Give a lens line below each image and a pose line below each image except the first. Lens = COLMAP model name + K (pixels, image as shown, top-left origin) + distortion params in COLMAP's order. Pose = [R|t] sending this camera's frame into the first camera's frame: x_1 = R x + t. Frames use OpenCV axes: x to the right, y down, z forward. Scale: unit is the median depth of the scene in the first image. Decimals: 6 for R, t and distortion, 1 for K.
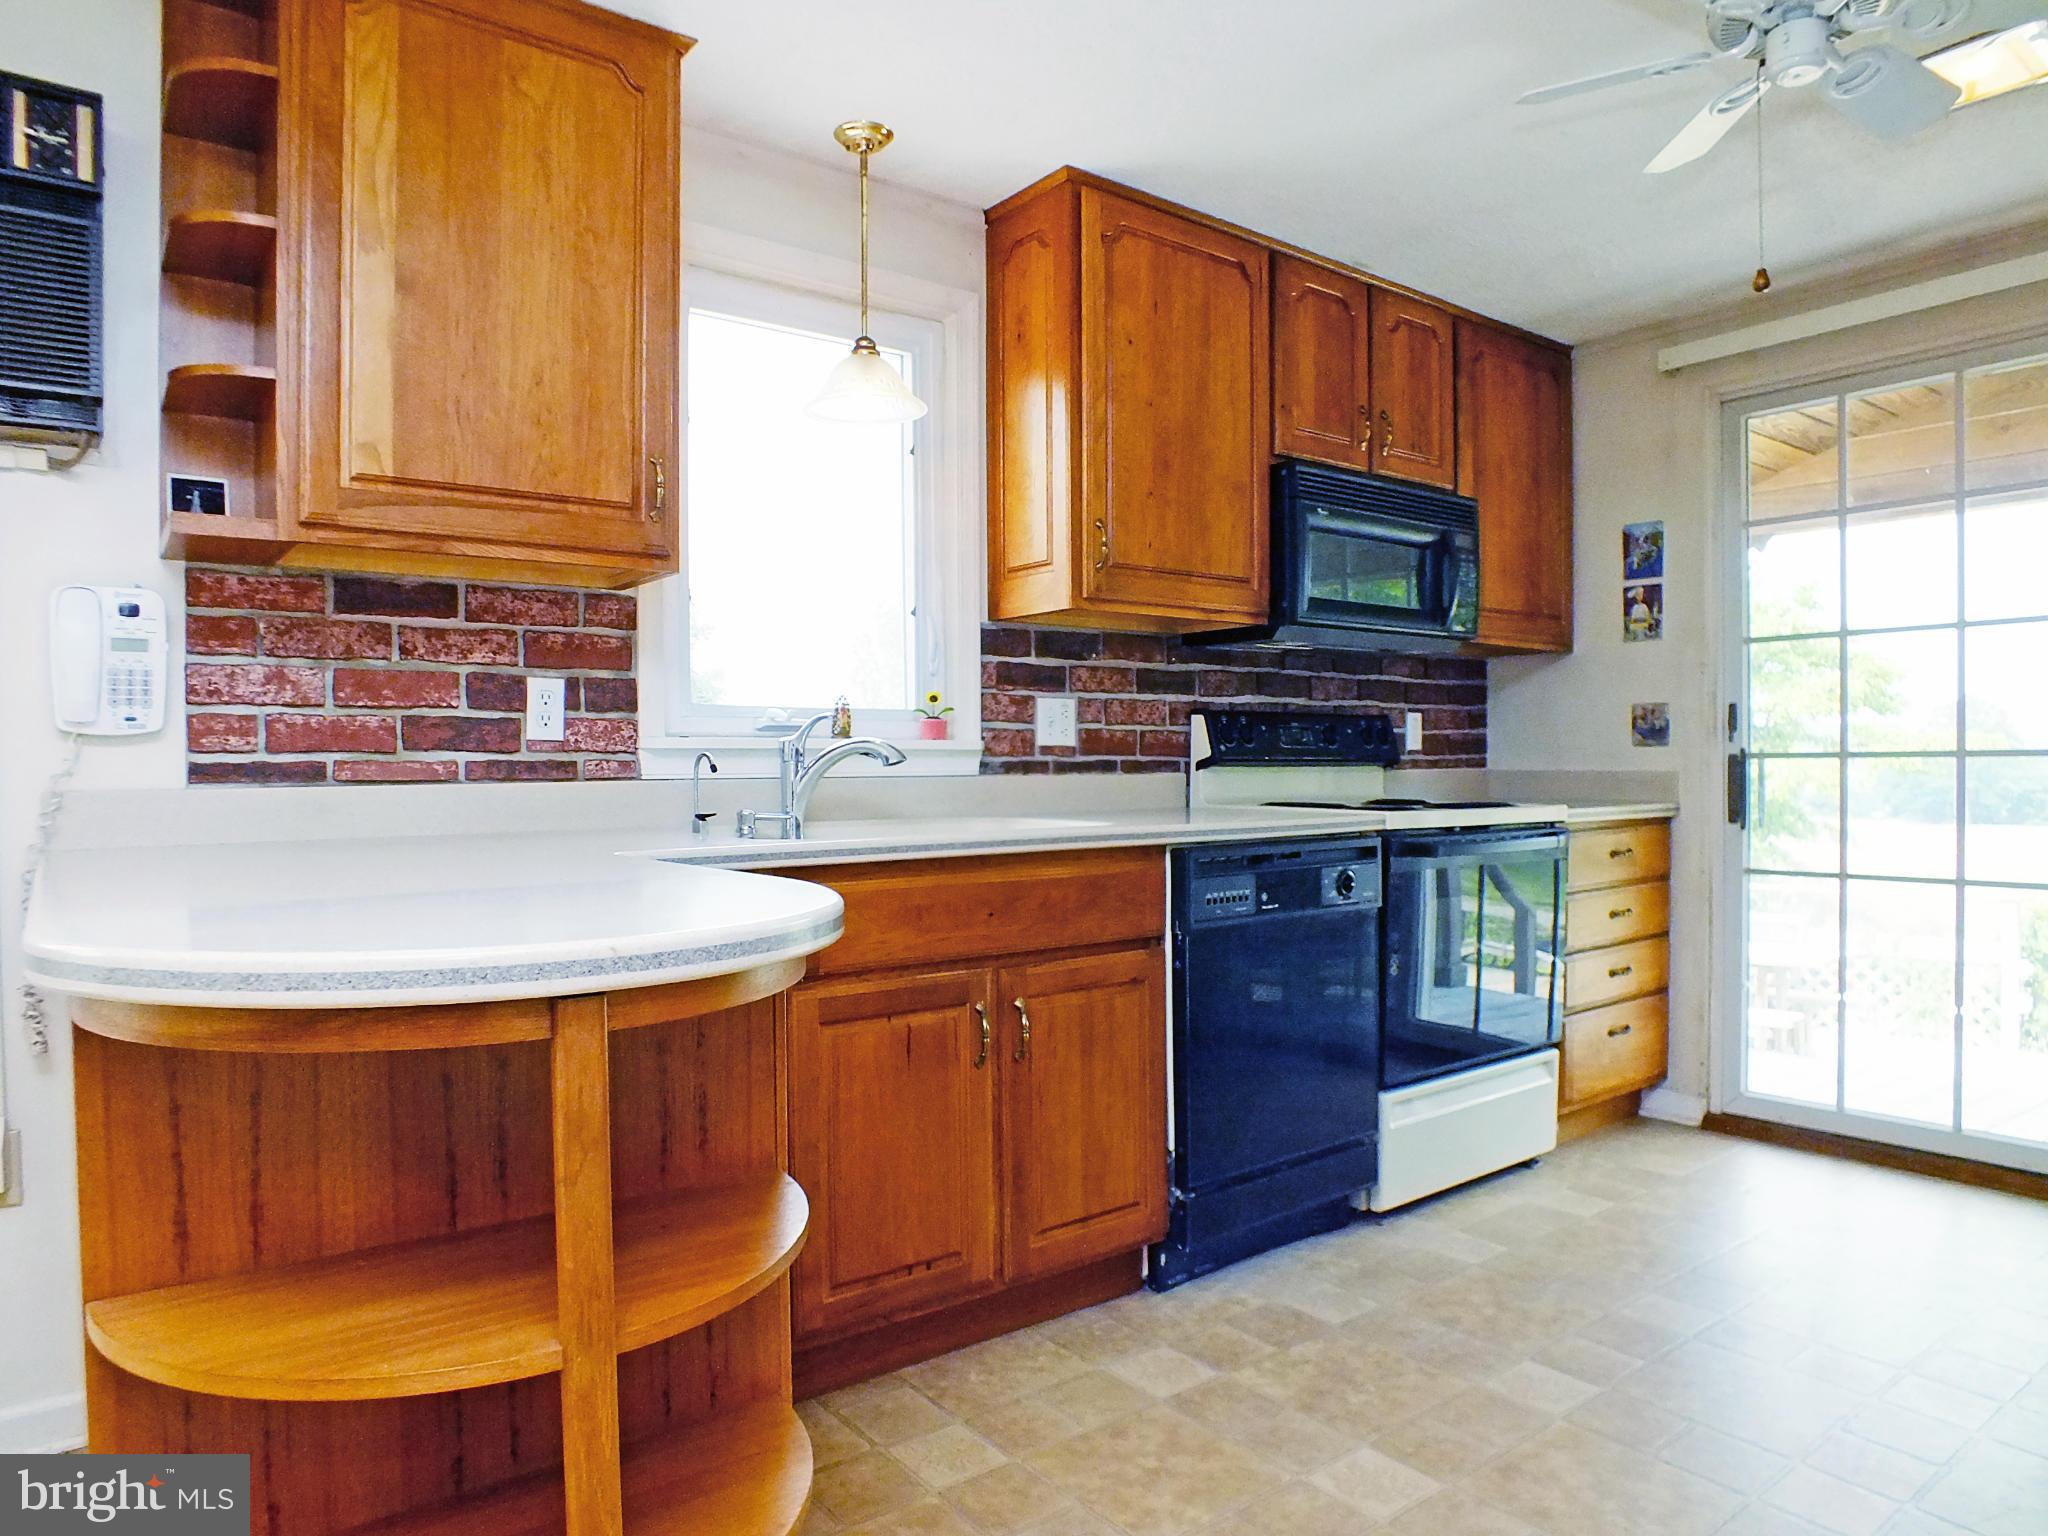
lens RADIAL K [[1292.5, 0, 1030.0], [0, 1292.5, 774.7], [0, 0, 1]] dist [-0.043270, -0.000402]
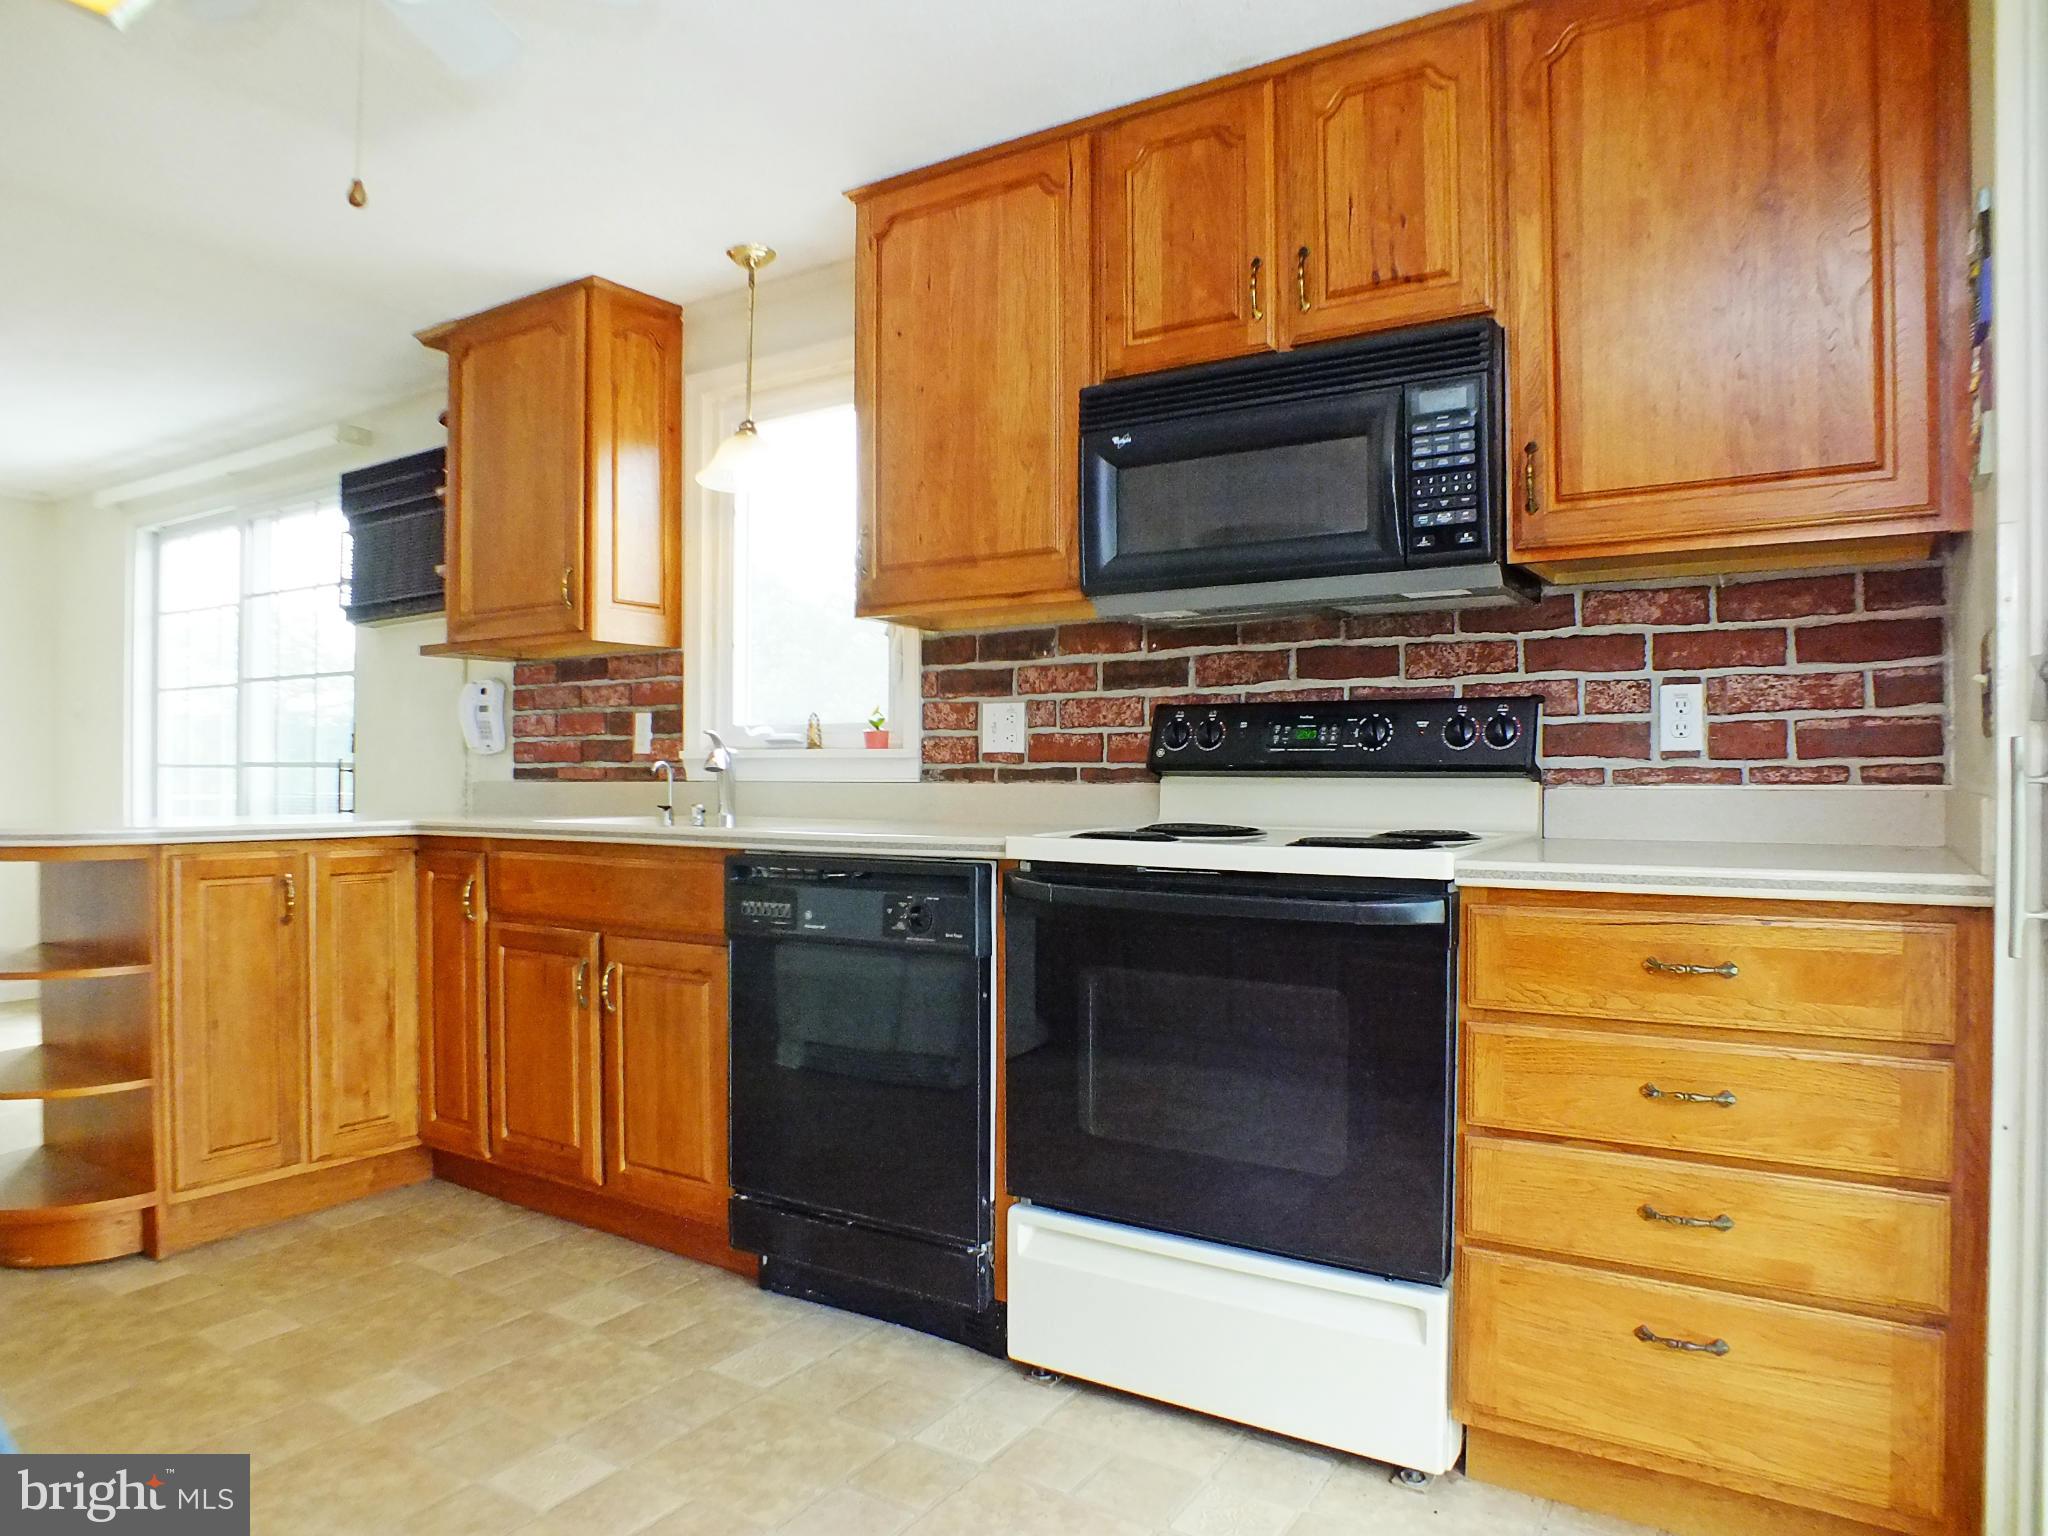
lens RADIAL K [[1291.3, 0, 1024.0], [0, 1291.3, 768.0], [0, 0, 1]] dist [-0.057416, 0.003158]
pose [[0.347210, 0.000553, -0.937787, 0.952545], [-0.013056, 0.999906, -0.004245, -0.007438], [0.937696, 0.013717, 0.347185, 0.710305]]
